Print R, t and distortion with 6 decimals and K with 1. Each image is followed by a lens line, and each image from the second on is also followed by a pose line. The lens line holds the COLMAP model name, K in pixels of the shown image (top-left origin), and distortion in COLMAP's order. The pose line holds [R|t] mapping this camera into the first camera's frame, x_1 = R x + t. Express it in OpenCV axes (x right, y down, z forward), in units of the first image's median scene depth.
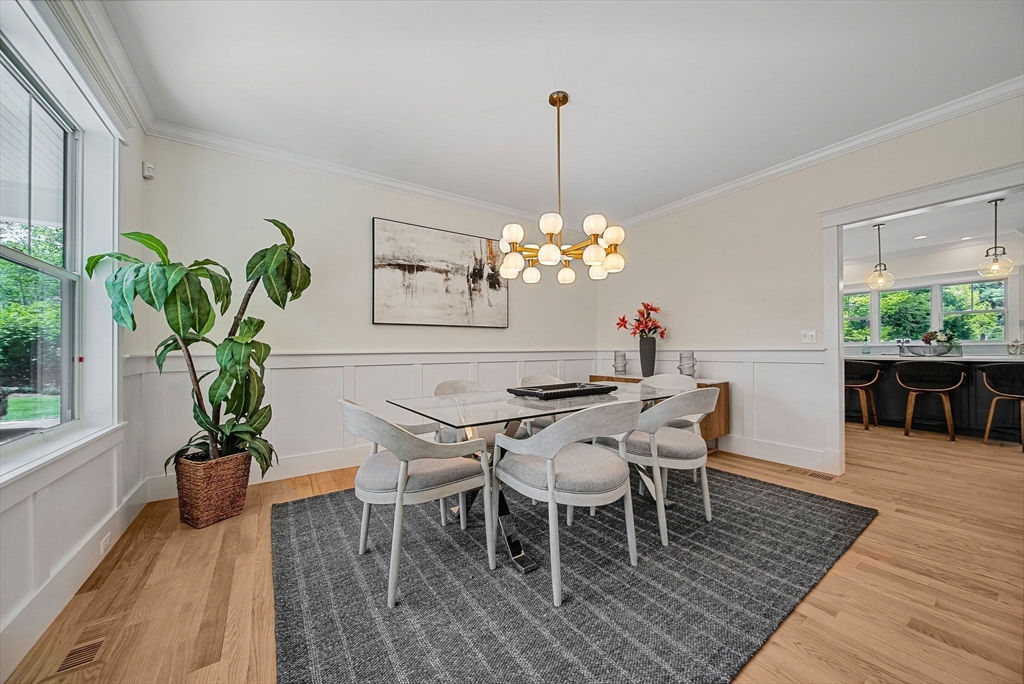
lens RADIAL K [[363.8, 0, 516.2], [0, 363.8, 344.4], [0, 0, 1]] dist [0.001710, 0.000052]
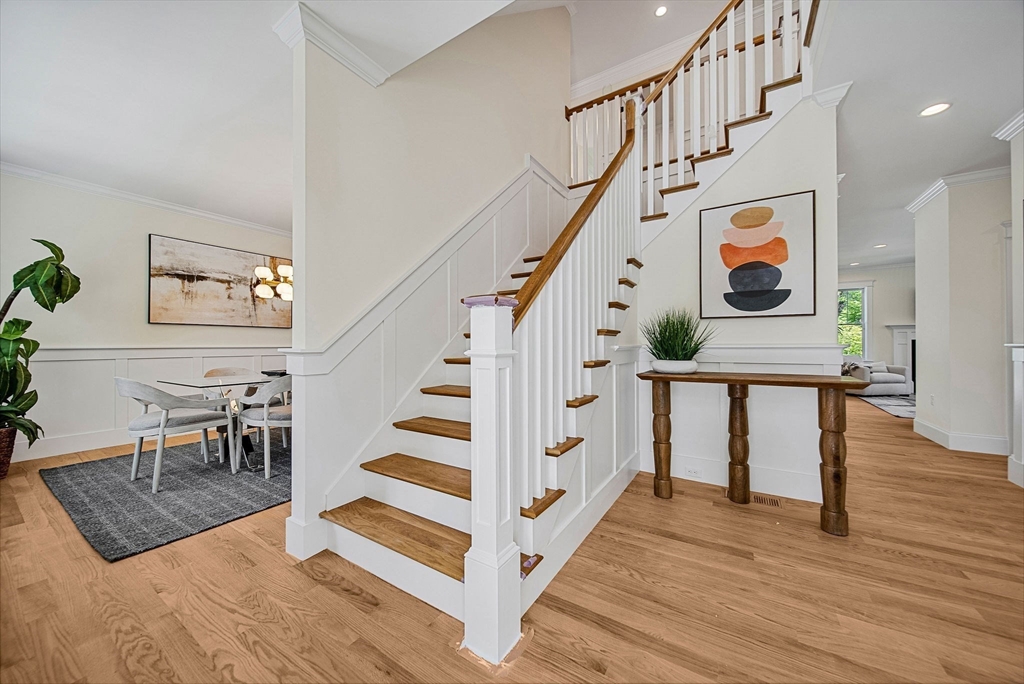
lens RADIAL K [[360.0, 0, 510.0], [0, 360.0, 342.4], [0, 0, 1]] dist [0.000141, -0.000399]
pose [[0.921939, 0.008767, 0.387237, 0.319874], [-0.009909, 0.999950, 0.000952, -0.010625], [-0.387209, -0.004715, 0.921980, -0.721915]]
